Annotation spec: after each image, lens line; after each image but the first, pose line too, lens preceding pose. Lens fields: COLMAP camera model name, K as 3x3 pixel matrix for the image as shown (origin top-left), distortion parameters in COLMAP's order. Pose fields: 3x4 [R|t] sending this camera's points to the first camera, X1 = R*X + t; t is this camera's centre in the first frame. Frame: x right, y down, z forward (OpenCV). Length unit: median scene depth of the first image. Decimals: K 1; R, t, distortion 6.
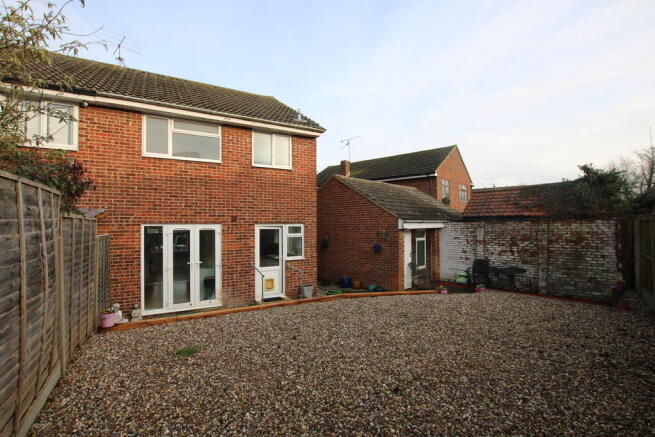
lens RADIAL K [[301.5, 0, 327.5], [0, 301.5, 218.5], [0, 0, 1]] dist [-0.001782, 0.000138]
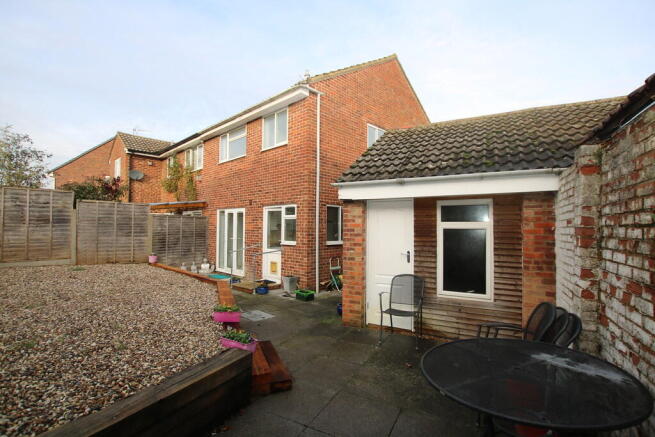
lens RADIAL K [[301.5, 0, 327.5], [0, 301.5, 218.5], [0, 0, 1]] dist [-0.001782, 0.000138]
pose [[0.276887, -0.023339, -0.960619, 0.792741], [0.012996, 0.999704, -0.020543, 0.081833], [0.960815, -0.006796, 0.277109, 0.889378]]
